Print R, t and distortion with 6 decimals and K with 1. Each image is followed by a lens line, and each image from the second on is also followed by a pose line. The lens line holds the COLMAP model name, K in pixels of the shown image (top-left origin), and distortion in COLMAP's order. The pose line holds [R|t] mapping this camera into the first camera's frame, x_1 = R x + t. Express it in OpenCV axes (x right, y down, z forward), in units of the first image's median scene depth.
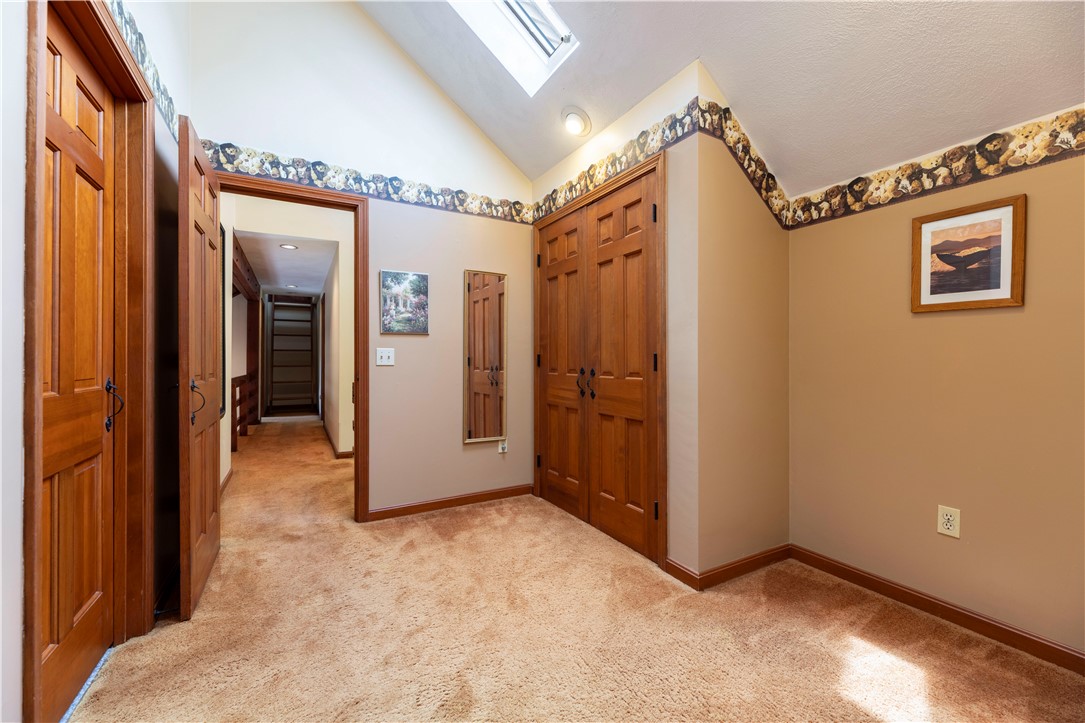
lens RADIAL K [[439.0, 0, 541.1], [0, 439.0, 361.4], [0, 0, 1]] dist [0.002059, 0.000876]
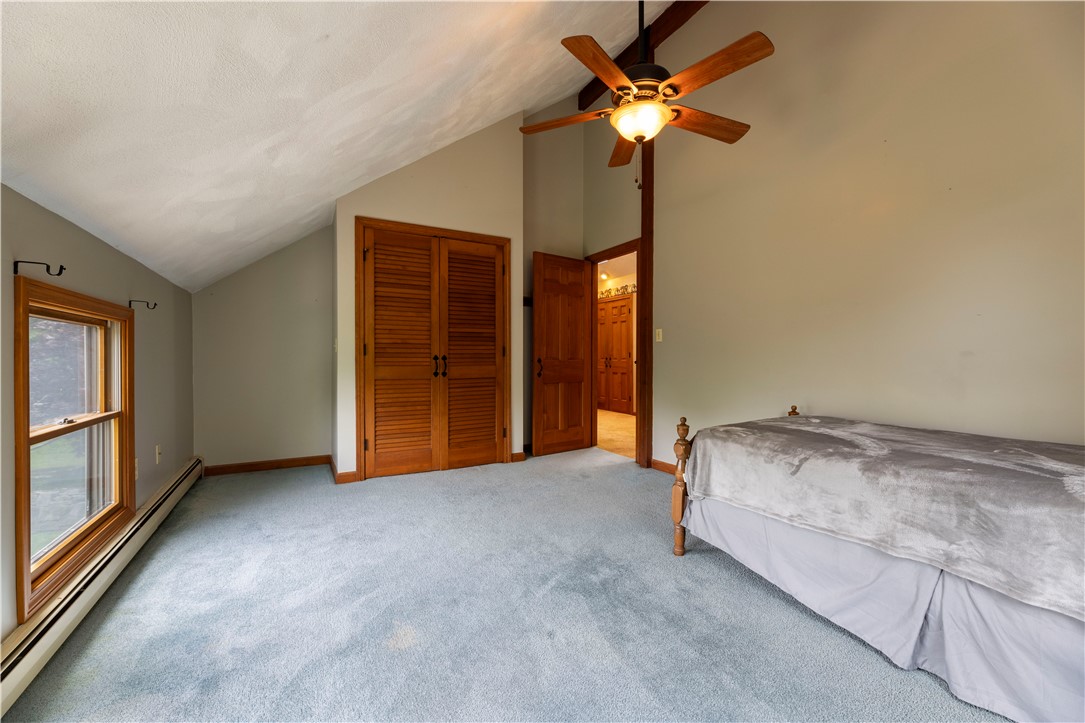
lens RADIAL K [[439.0, 0, 543.0], [0, 439.0, 360.2], [0, 0, 1]] dist [0.002059, 0.000876]
pose [[0.999942, -0.000507, -0.010804, -0.316650], [0.000576, 0.999980, 0.006366, 0.017321], [0.010800, -0.006372, 0.999921, -2.042759]]
